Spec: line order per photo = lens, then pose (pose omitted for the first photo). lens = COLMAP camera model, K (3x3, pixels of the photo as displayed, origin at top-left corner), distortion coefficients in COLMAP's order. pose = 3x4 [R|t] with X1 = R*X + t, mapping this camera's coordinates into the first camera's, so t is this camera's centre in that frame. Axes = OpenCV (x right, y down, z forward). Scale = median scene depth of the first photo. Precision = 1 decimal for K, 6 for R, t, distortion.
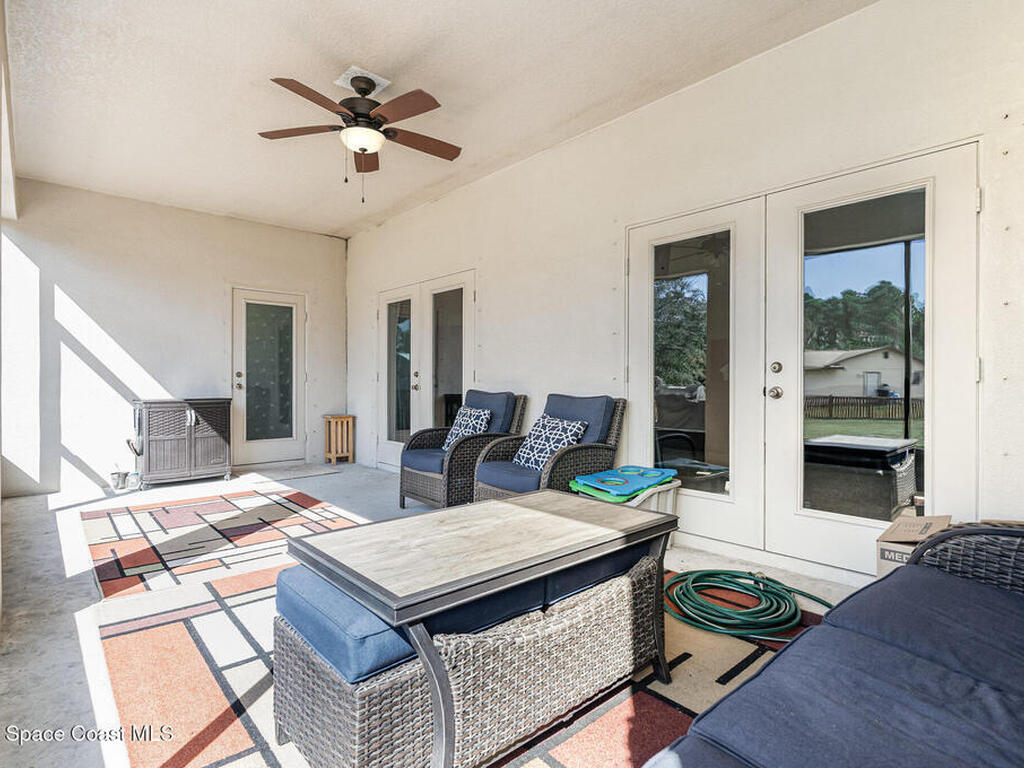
lens RADIAL K [[515.7, 0, 511.6], [0, 515.7, 382.6], [0, 0, 1]] dist [0.002060, 0.001792]
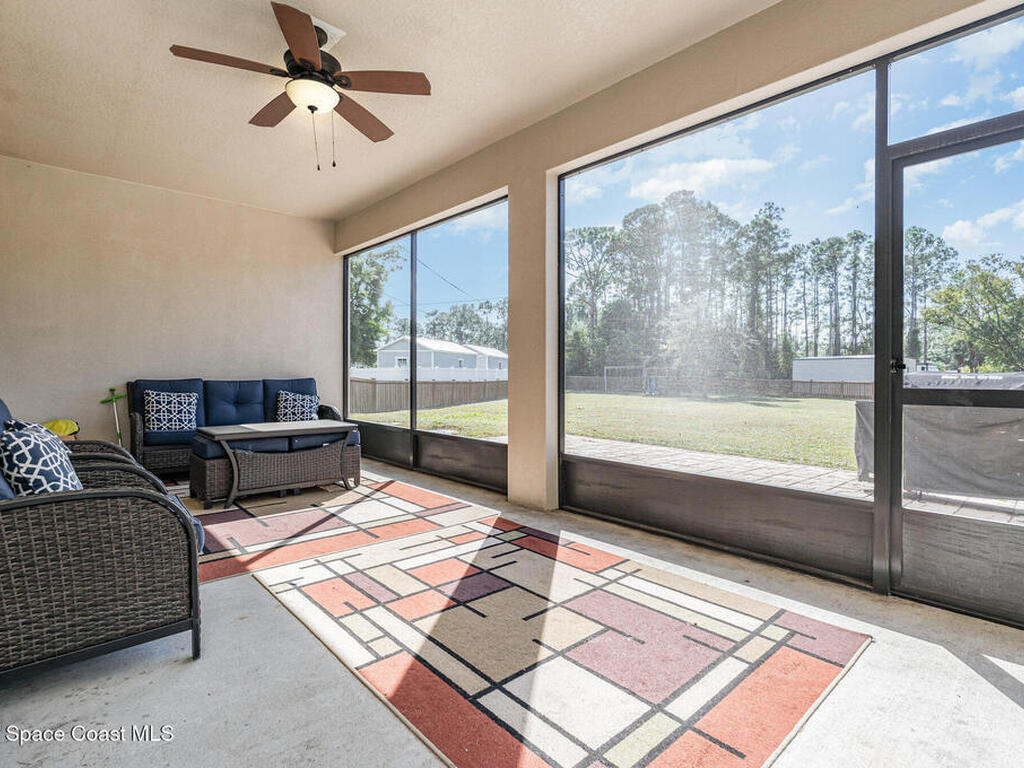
lens RADIAL K [[515.7, 0, 516.7], [0, 515.7, 373.3], [0, 0, 1]] dist [0.002060, 0.001792]
pose [[-0.999973, -0.002391, -0.007015, -0.728819], [-0.002392, 0.999997, 0.000255, 0.002361], [0.007014, 0.000272, -0.999975, 2.180973]]
